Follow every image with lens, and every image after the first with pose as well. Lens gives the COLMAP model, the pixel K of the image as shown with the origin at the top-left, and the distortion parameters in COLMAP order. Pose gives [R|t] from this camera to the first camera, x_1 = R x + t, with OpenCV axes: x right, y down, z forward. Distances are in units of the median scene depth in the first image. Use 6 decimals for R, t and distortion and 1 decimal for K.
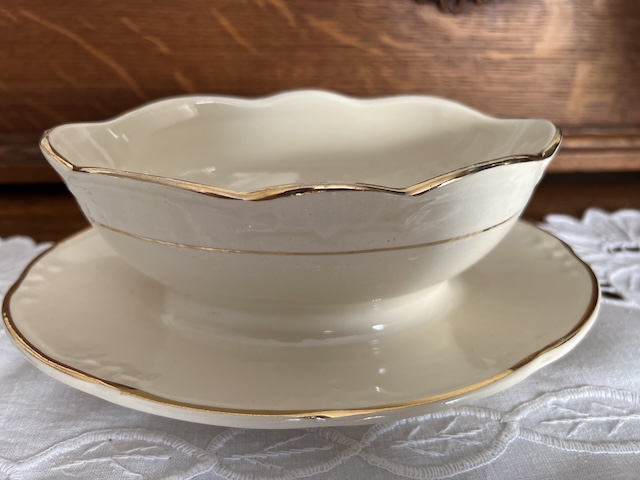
lens RADIAL K [[510.9, 0, 322.0], [0, 510.9, 244.0], [0, 0, 1]] dist [0.011556, -0.057827]
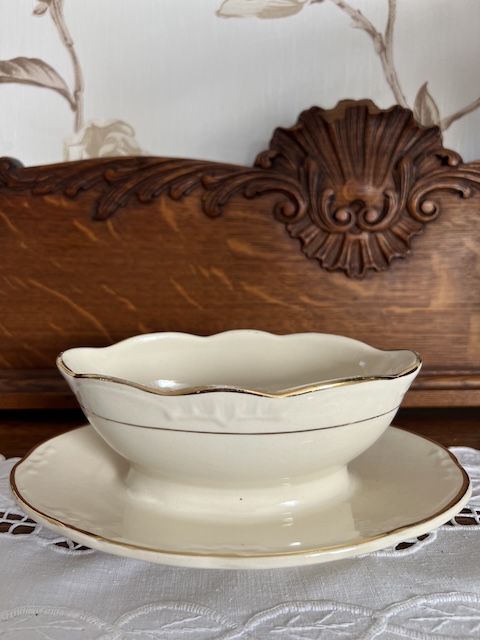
lens RADIAL K [[510.9, 0, 240.0], [0, 510.9, 320.0], [0, 0, 1]] dist [0.011556, -0.057827]
pose [[0.994209, -0.004550, -0.107363, 0.102178], [-0.030578, 0.945822, -0.323243, 0.059559], [0.103017, 0.324654, 0.940206, -0.179803]]
